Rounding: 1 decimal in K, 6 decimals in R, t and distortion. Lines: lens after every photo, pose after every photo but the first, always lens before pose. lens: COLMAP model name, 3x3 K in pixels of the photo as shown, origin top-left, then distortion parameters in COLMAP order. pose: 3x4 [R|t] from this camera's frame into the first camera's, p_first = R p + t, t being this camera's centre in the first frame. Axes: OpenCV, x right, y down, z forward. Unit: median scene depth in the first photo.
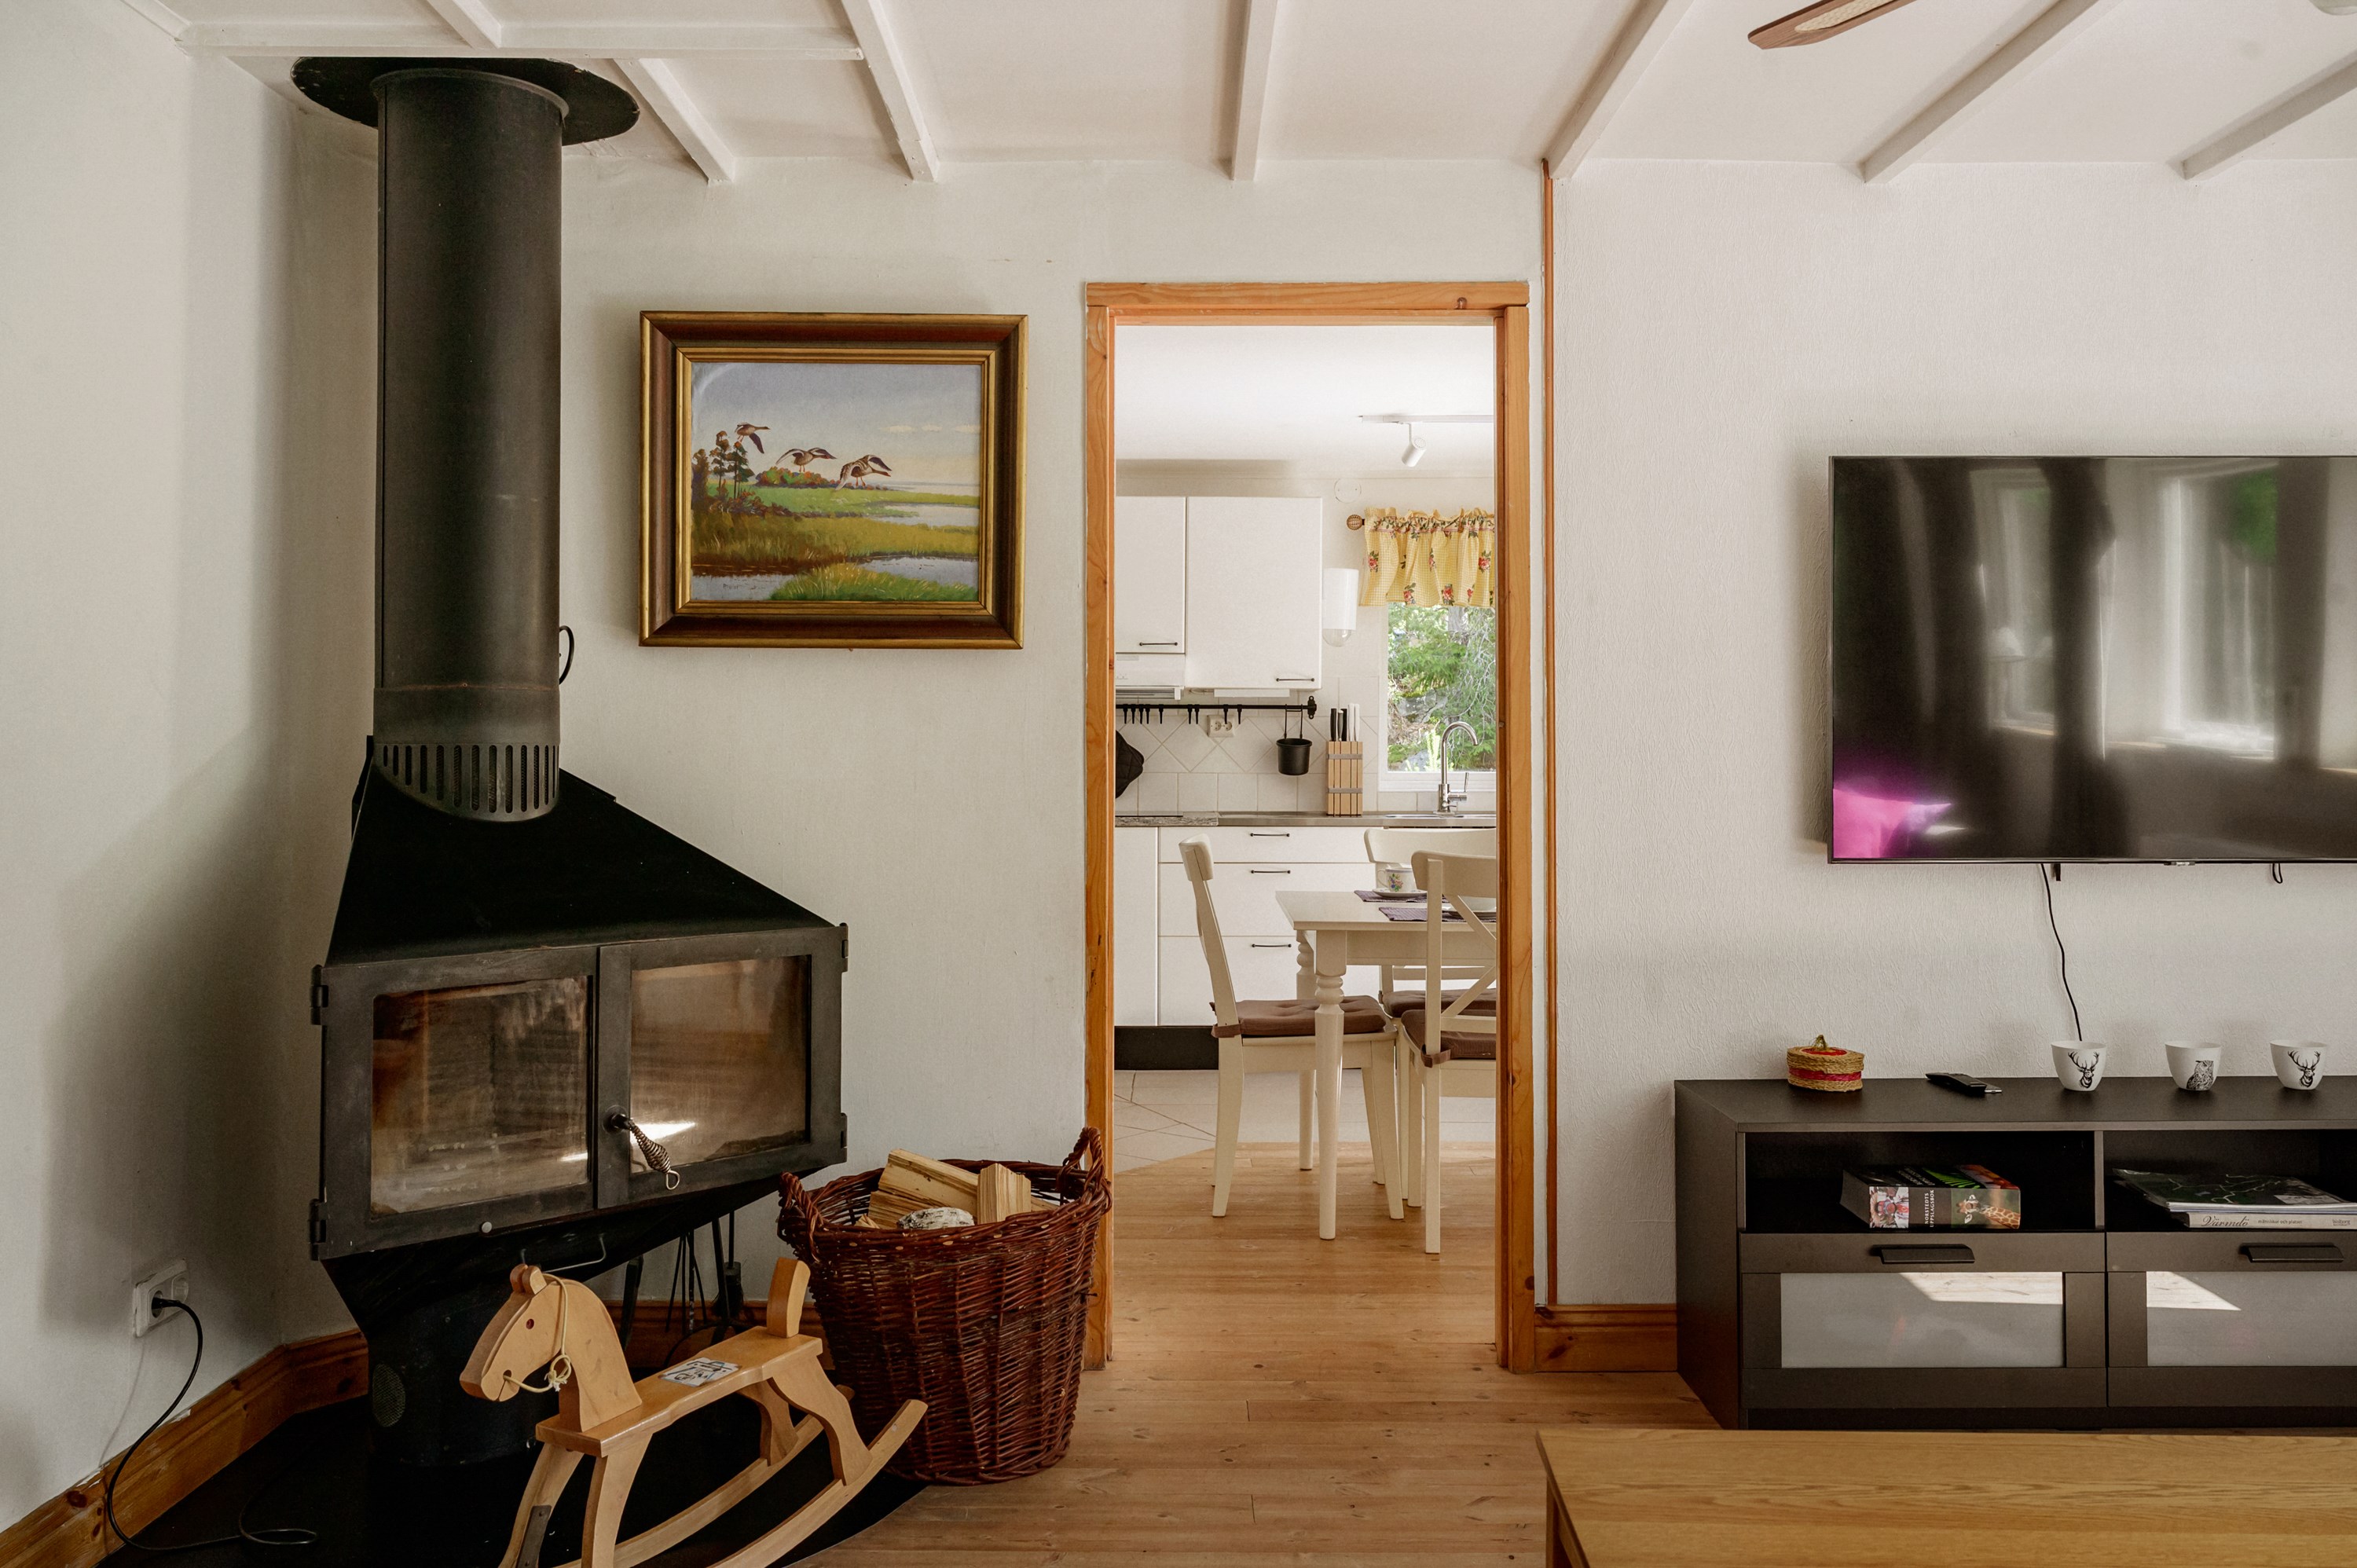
lens RADIAL K [[2025.8, 0, 1178.5], [0, 2025.8, 784.0], [0, 0, 1]] dist [-0.297809, -0.000010]
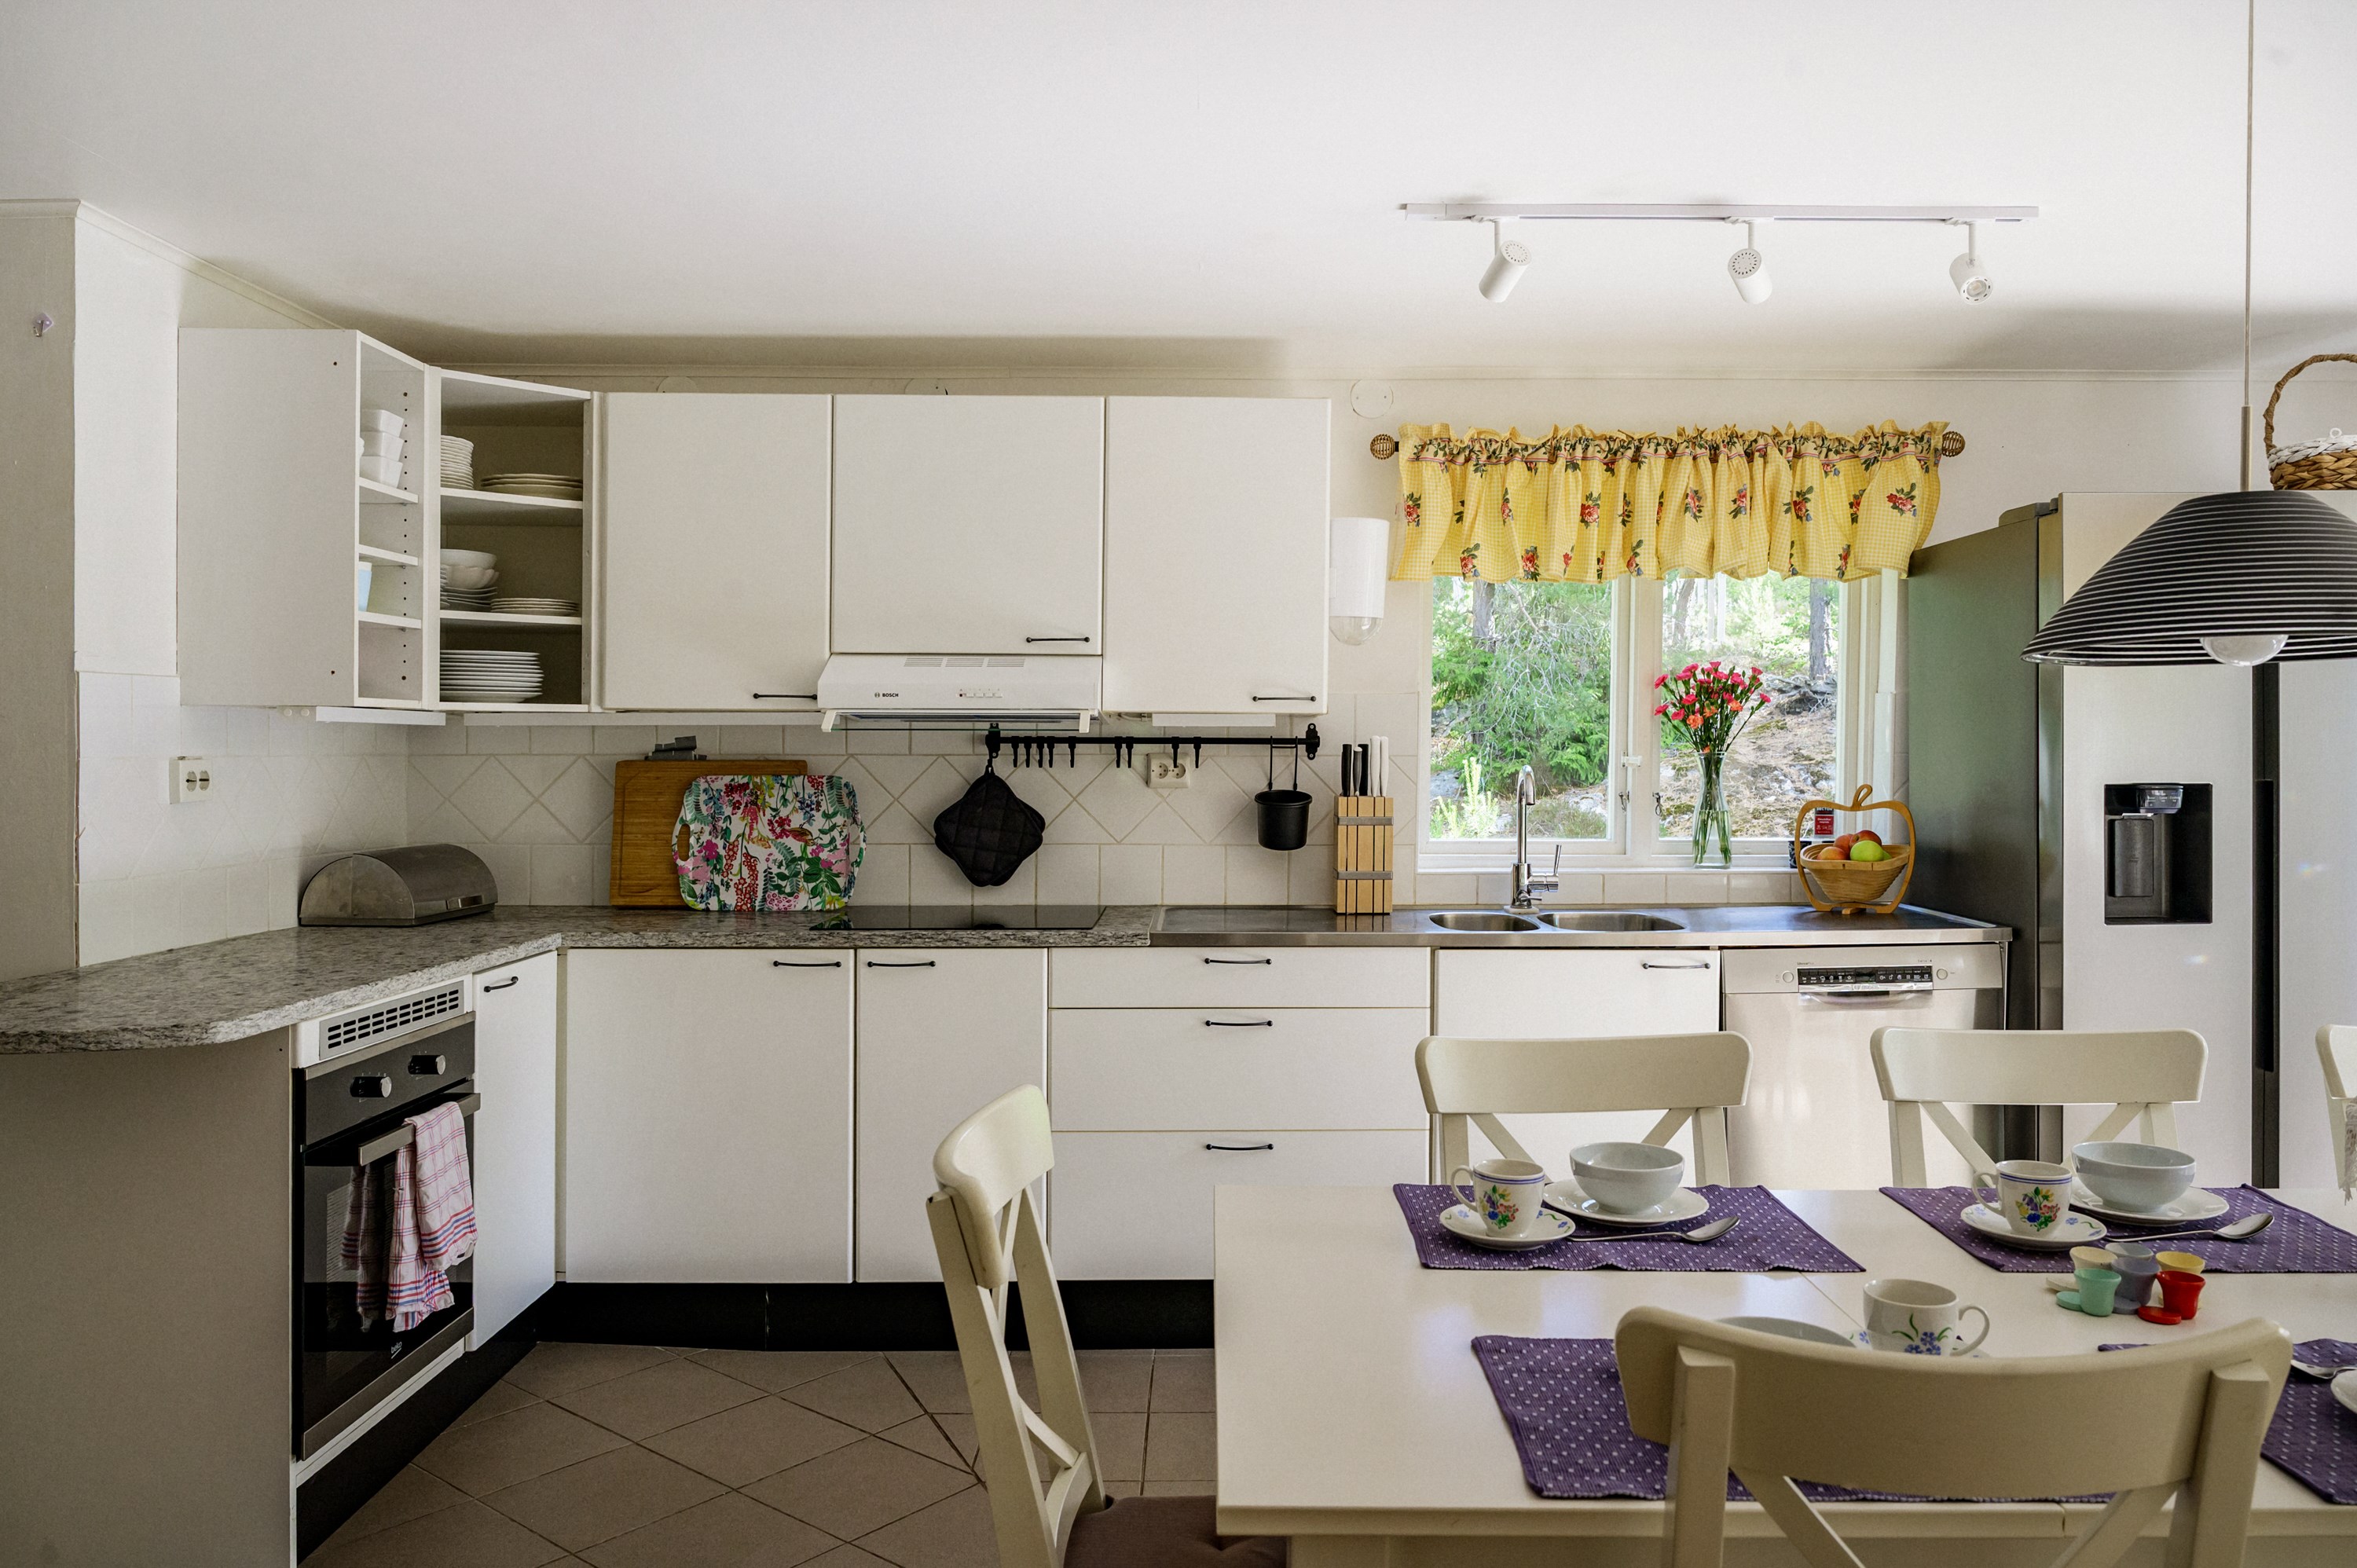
lens RADIAL K [[1778.1, 0, 1178.5], [0, 1778.1, 784.0], [0, 0, 1]] dist [-0.007430, -0.008750]
pose [[0.999856, 0.004723, -0.016310, 0.033356], [-0.004679, 0.999985, 0.002741, -0.026104], [0.016322, -0.002664, 0.999863, 0.444474]]
